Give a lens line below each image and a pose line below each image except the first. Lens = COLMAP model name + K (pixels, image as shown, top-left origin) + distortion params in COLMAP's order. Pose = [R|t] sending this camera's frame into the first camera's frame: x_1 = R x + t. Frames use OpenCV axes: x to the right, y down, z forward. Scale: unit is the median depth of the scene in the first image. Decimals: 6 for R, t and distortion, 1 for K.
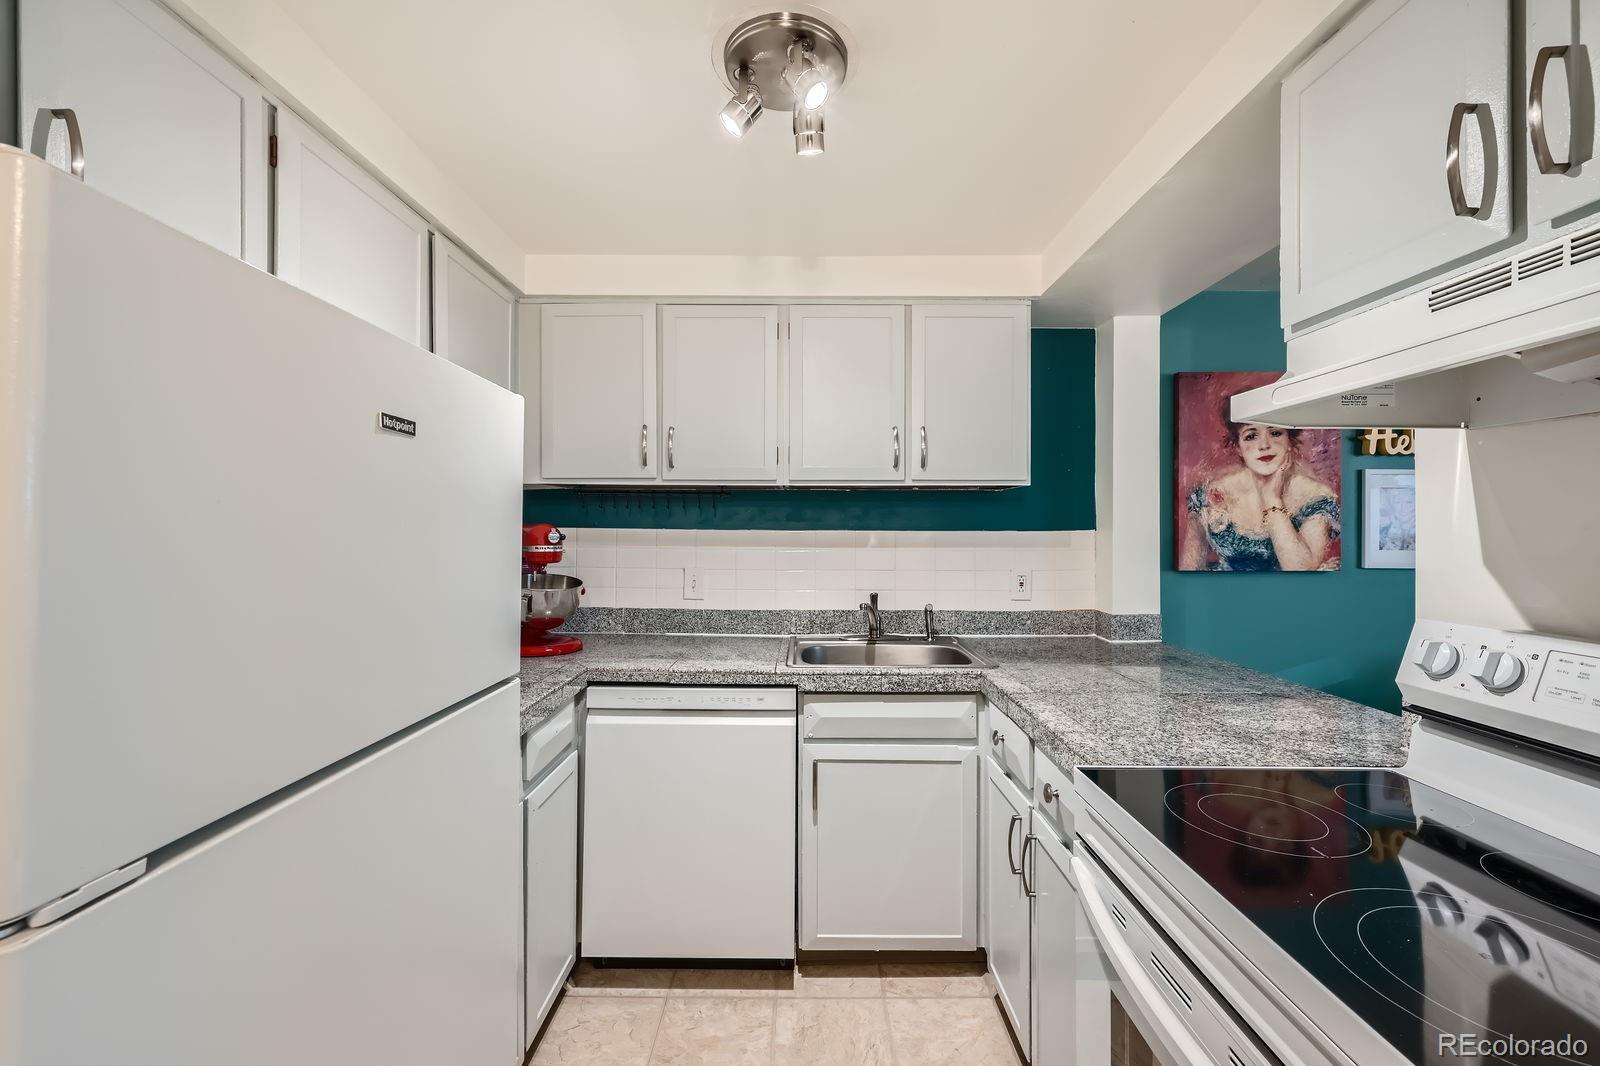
lens RADIAL K [[638.1, 0, 795.5], [0, 638.1, 524.3], [0, 0, 1]] dist [0.000678, -0.000667]
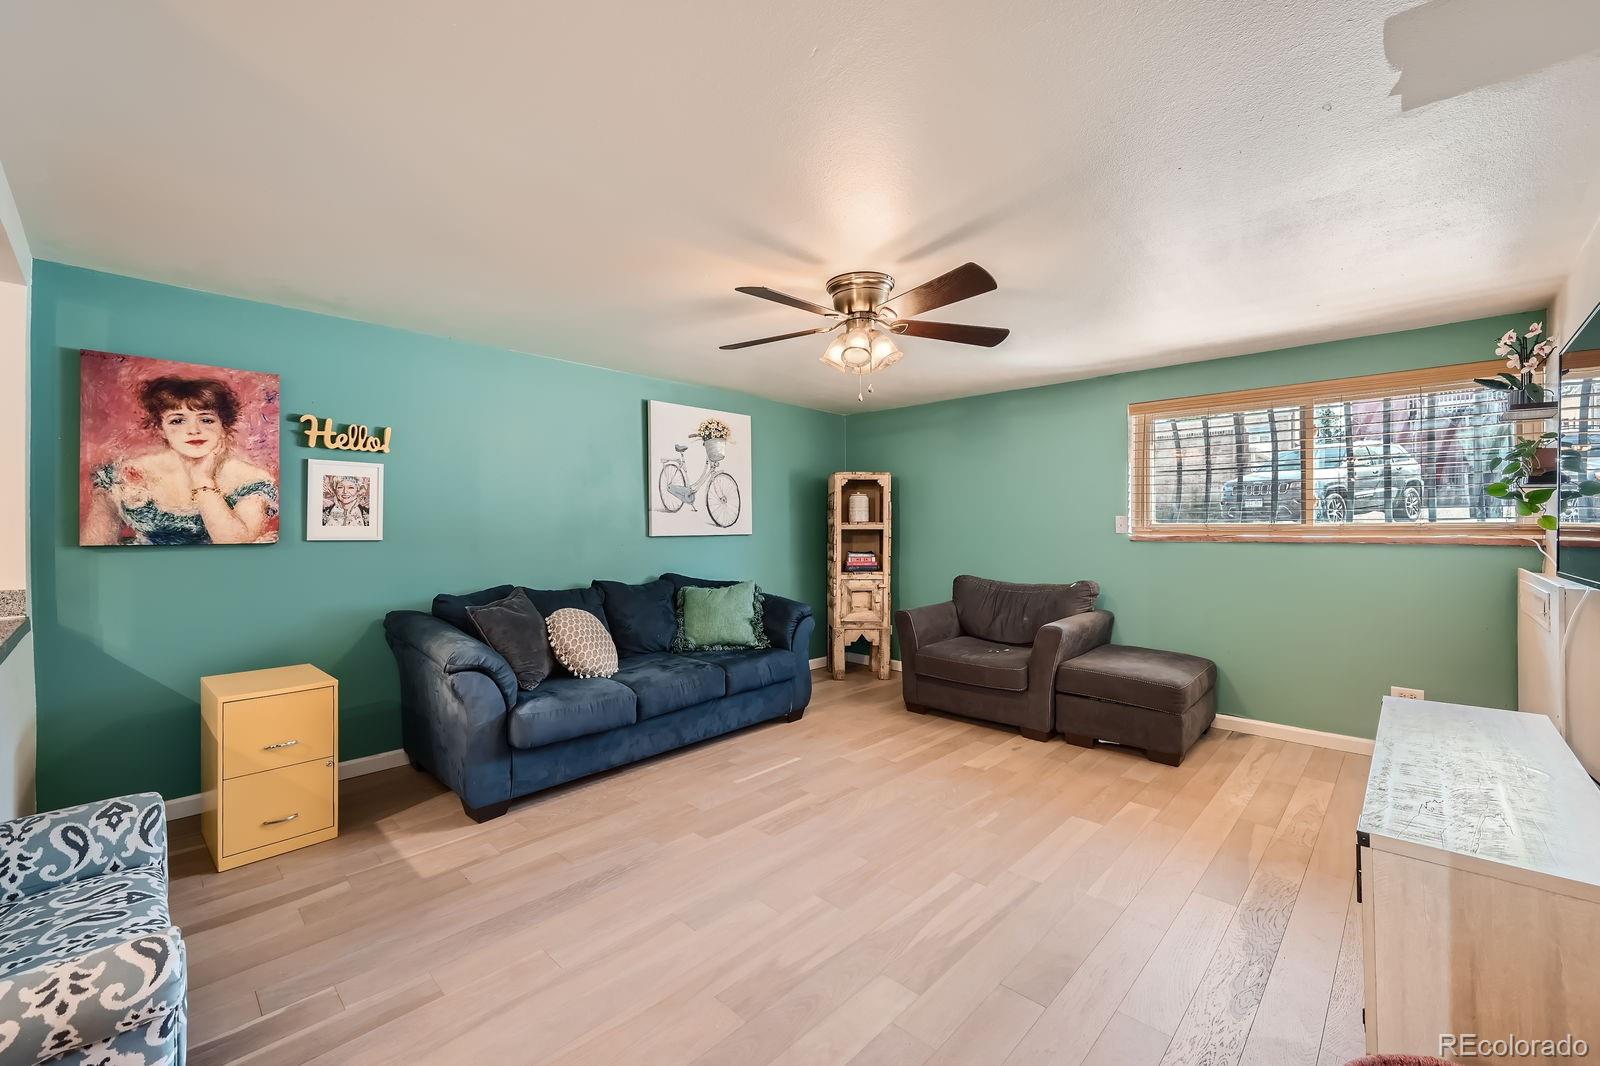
lens RADIAL K [[638.1, 0, 800.7], [0, 638.1, 528.2], [0, 0, 1]] dist [0.000678, -0.000667]
pose [[0.679747, -0.001284, 0.733445, 0.721830], [-0.003089, 0.999985, 0.004613, 0.041962], [-0.733440, -0.005401, 0.679733, -0.595914]]
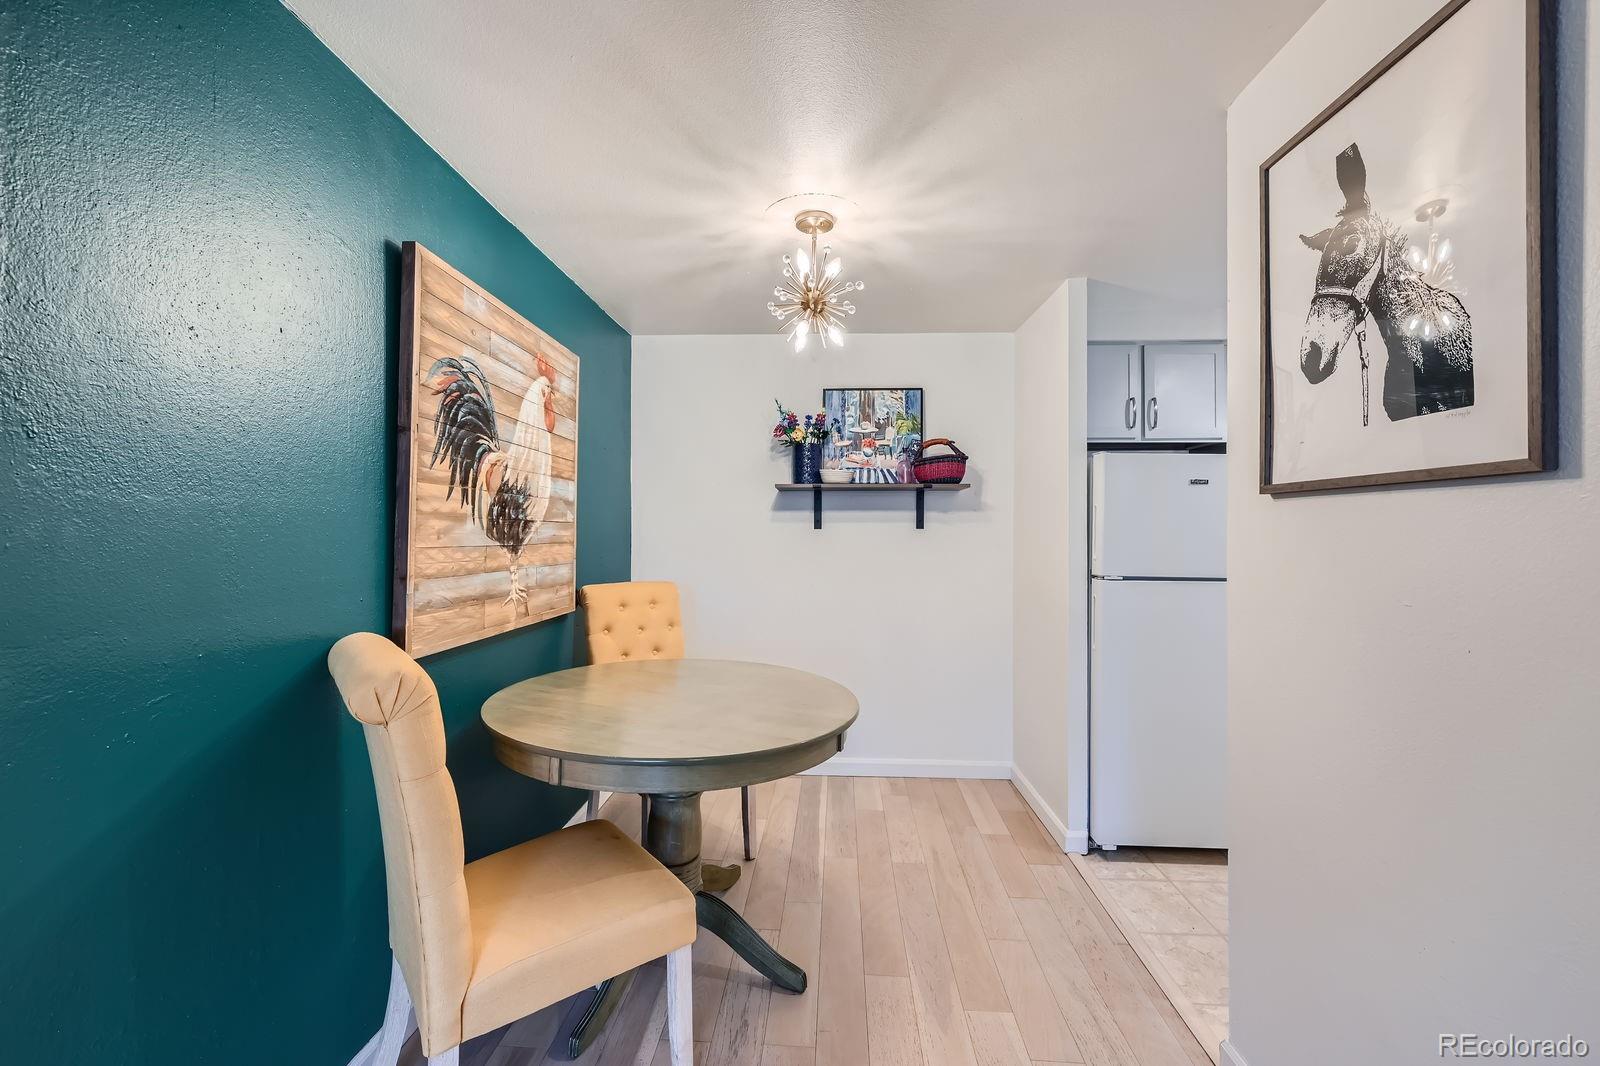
lens RADIAL K [[638.1, 0, 797.3], [0, 638.1, 527.4], [0, 0, 1]] dist [0.000678, -0.000667]
pose [[-0.037622, -0.001188, -0.999291, 0.923301], [0.000814, 0.999999, -0.001220, 0.026766], [0.999292, -0.000859, -0.037621, -0.313395]]
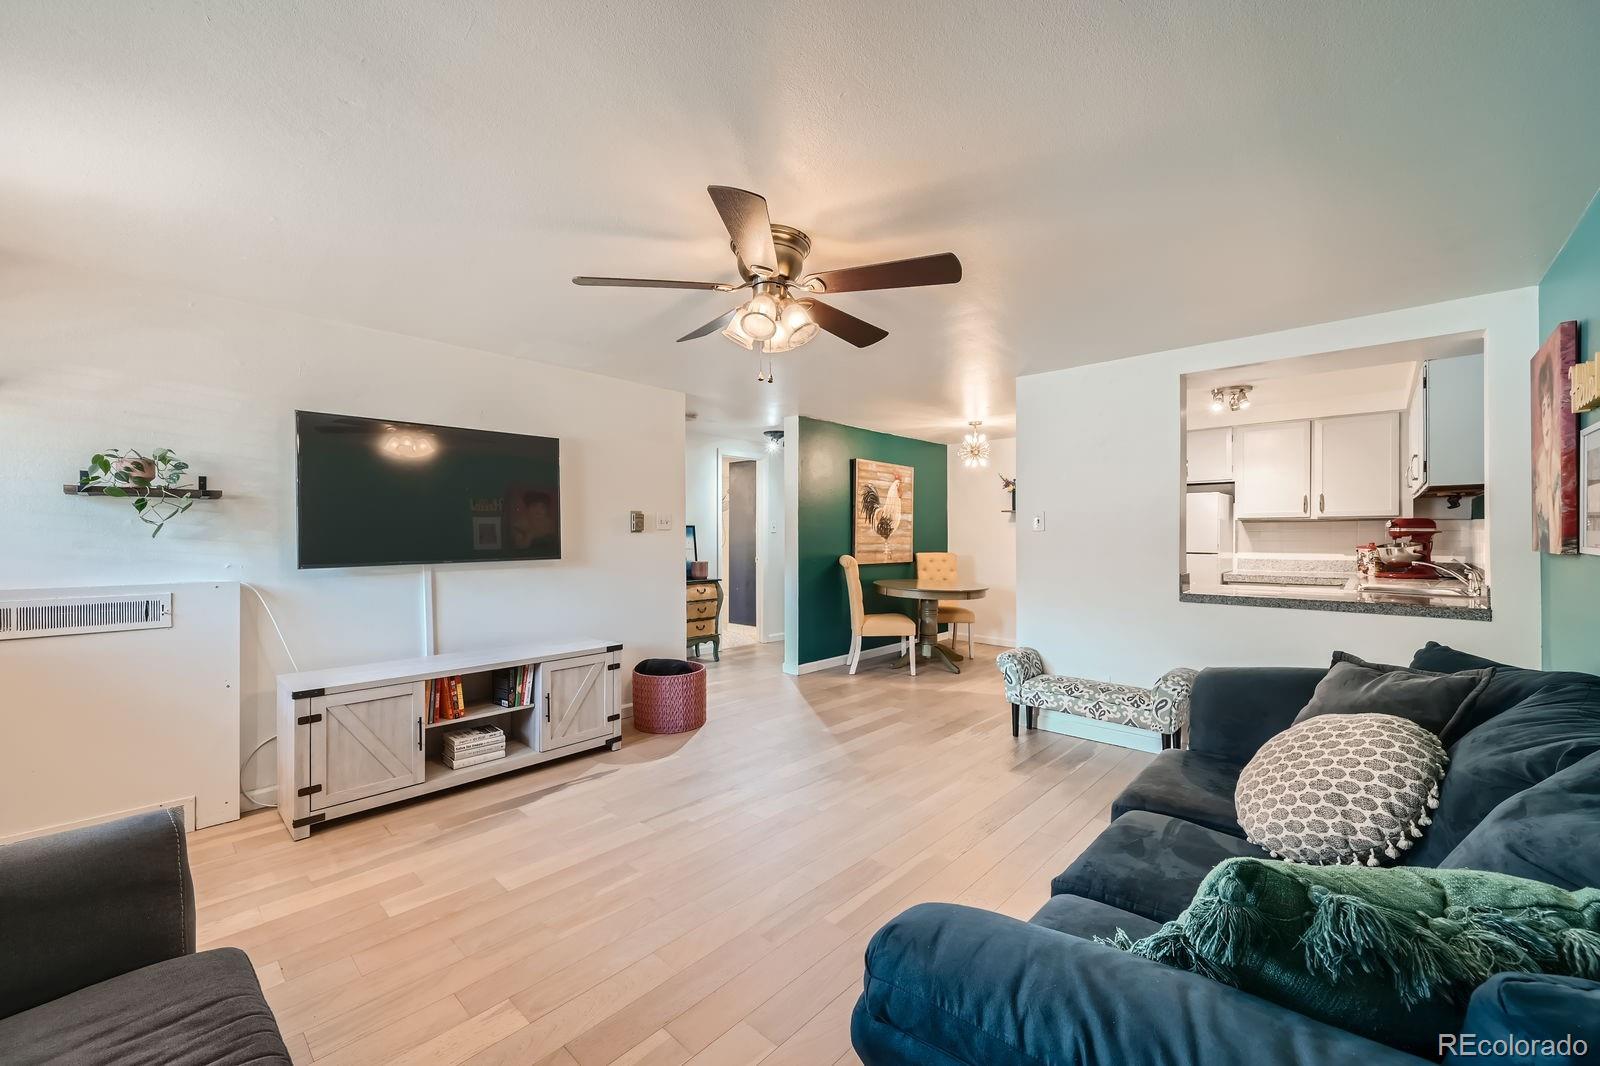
lens RADIAL K [[638.1, 0, 795.3], [0, 638.1, 528.6], [0, 0, 1]] dist [0.000678, -0.000667]
pose [[-0.672318, -0.006158, -0.740237, 2.490982], [0.004862, 0.999907, -0.012733, 0.051074], [0.740247, -0.012160, -0.672226, 0.923919]]
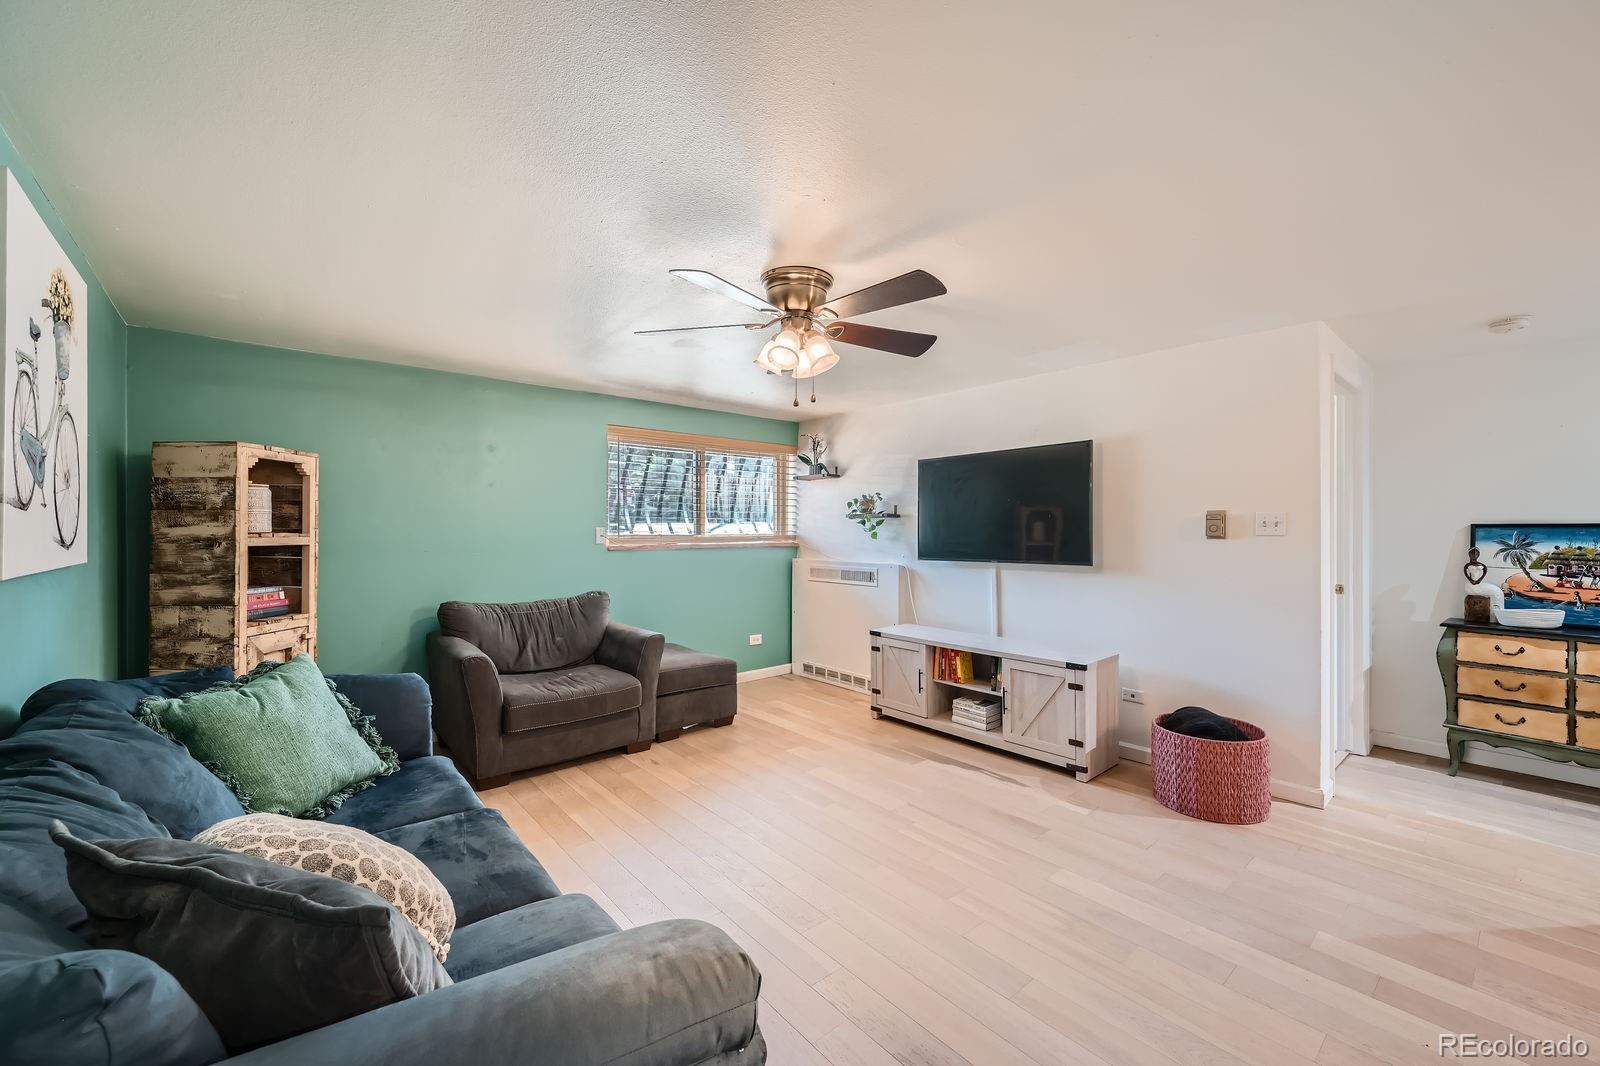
lens RADIAL K [[638.1, 0, 795.0], [0, 638.1, 528.8], [0, 0, 1]] dist [0.000678, -0.000667]
pose [[-0.653086, 0.001495, 0.757282, 0.833306], [-0.004043, 0.999977, -0.005461, 0.022874], [-0.757273, -0.006628, -0.653065, 0.945718]]
